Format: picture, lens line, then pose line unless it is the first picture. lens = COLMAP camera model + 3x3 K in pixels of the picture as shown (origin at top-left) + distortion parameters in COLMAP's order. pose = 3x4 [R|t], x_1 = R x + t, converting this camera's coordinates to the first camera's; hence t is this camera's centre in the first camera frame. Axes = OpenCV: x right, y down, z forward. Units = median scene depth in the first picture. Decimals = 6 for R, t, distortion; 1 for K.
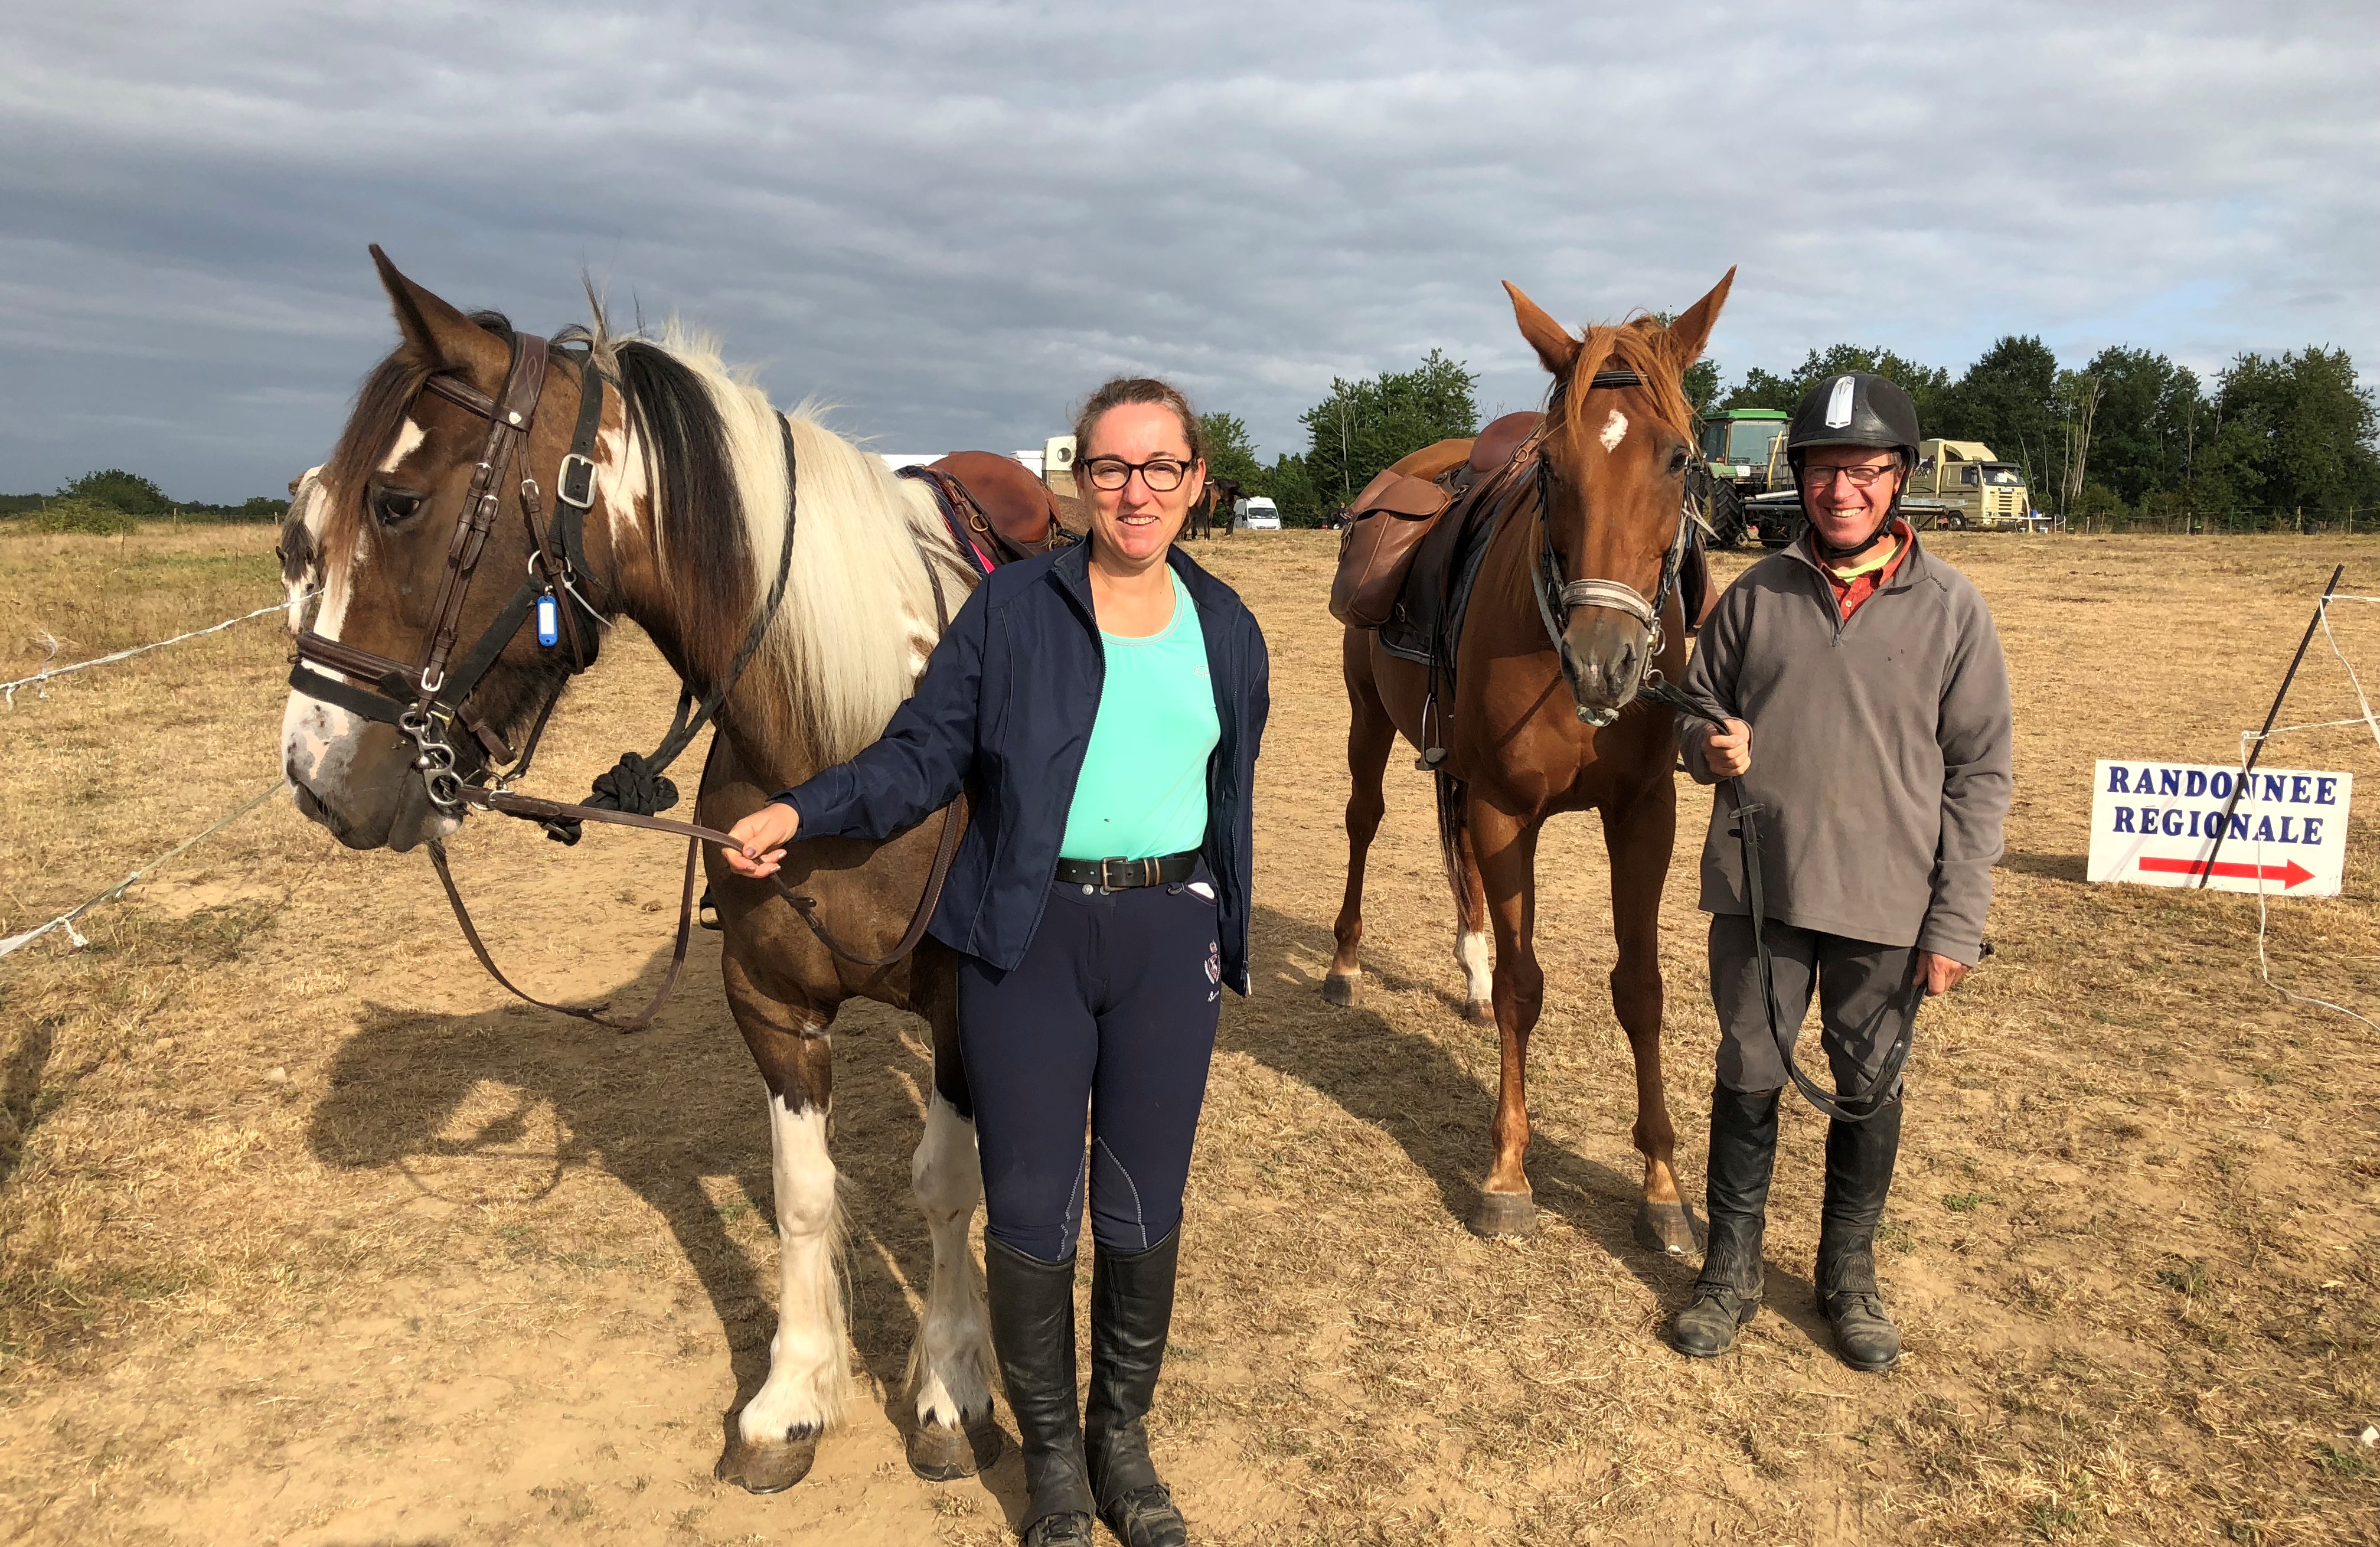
lens RADIAL K [[1963.7, 0, 1225.8], [0, 1963.7, 803.0], [0, 0, 1]] dist [0.017056, -0.012949]
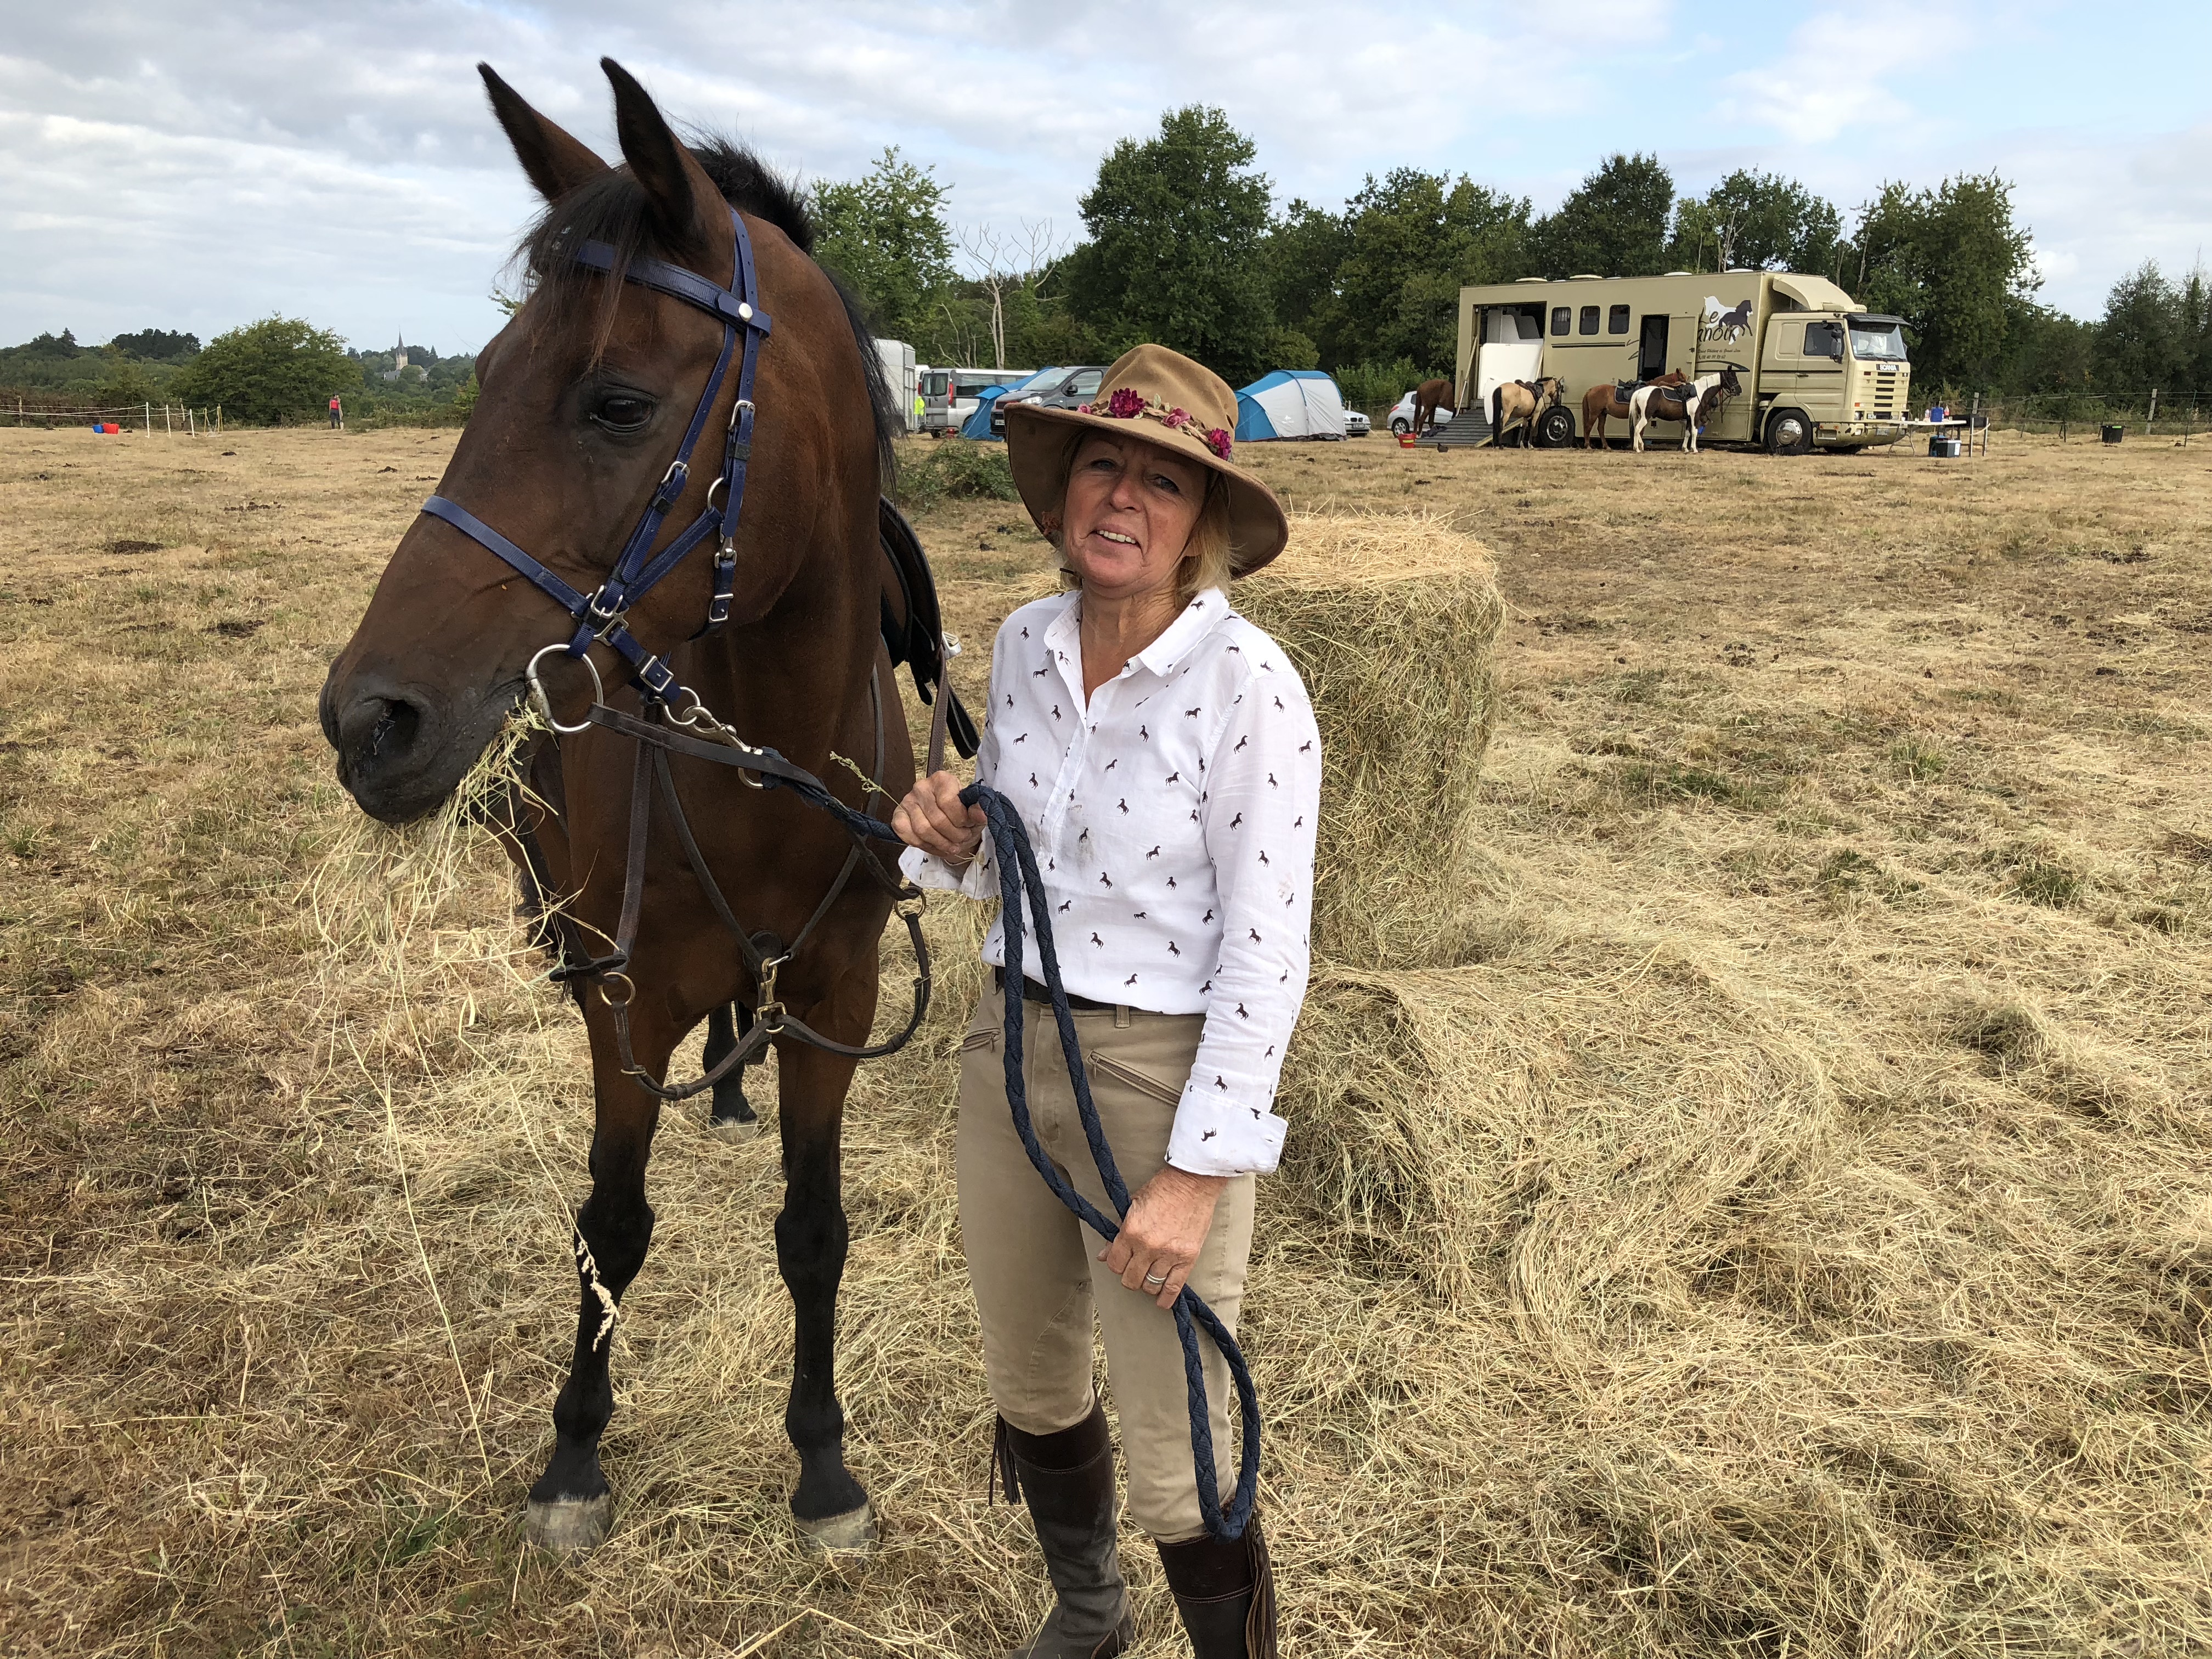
lens RADIAL K [[1838.4, 0, 1113.8], [0, 1838.4, 851.3], [0, 0, 1]] dist [-0.025194, 0.061689]
pose [[0.982479, -0.046125, 0.180574, 0.062441], [0.025446, 0.993016, 0.115205, -0.059359], [-0.184627, -0.108592, 0.976791, 0.350540]]
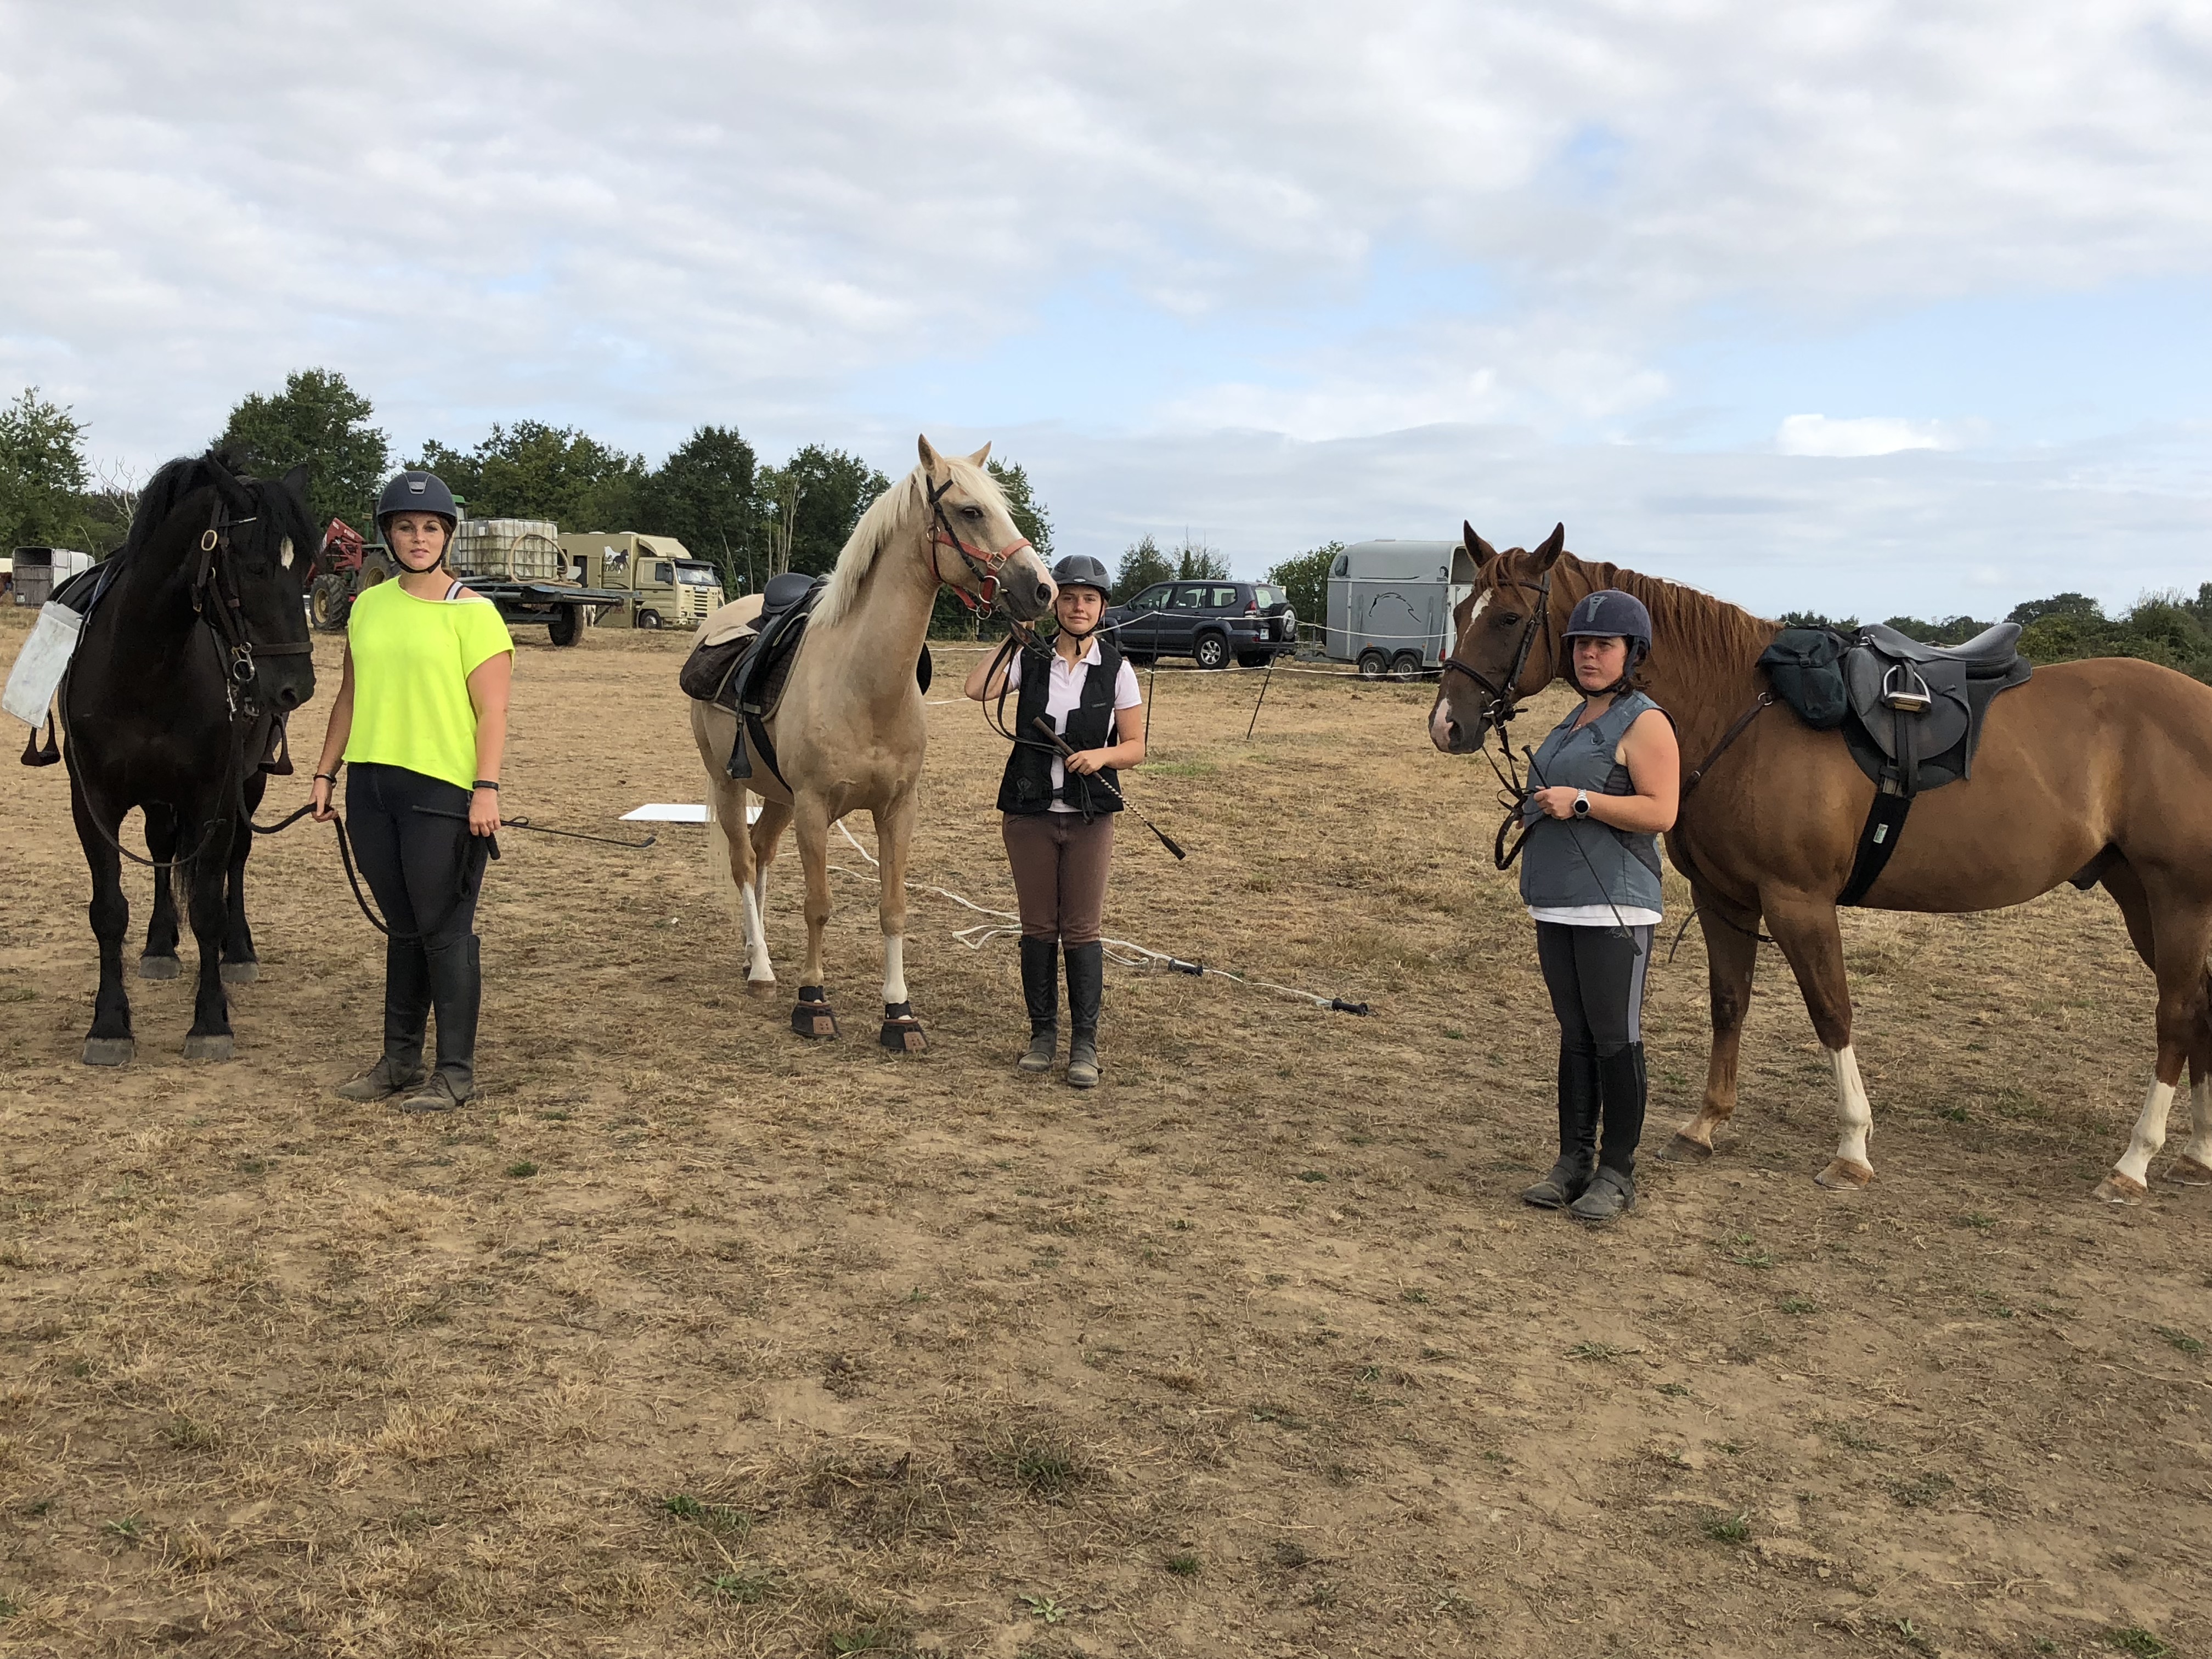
lens RADIAL K [[2351.8, 0, 1209.0], [0, 2351.8, 862.6], [0, 0, 1]] dist [-0.048020, 0.000000]
pose [[0.837298, -0.022131, 0.546299, -0.013161], [0.043668, 0.998695, -0.026471, 0.009045], [-0.545001, 0.046020, 0.837172, -0.050115]]
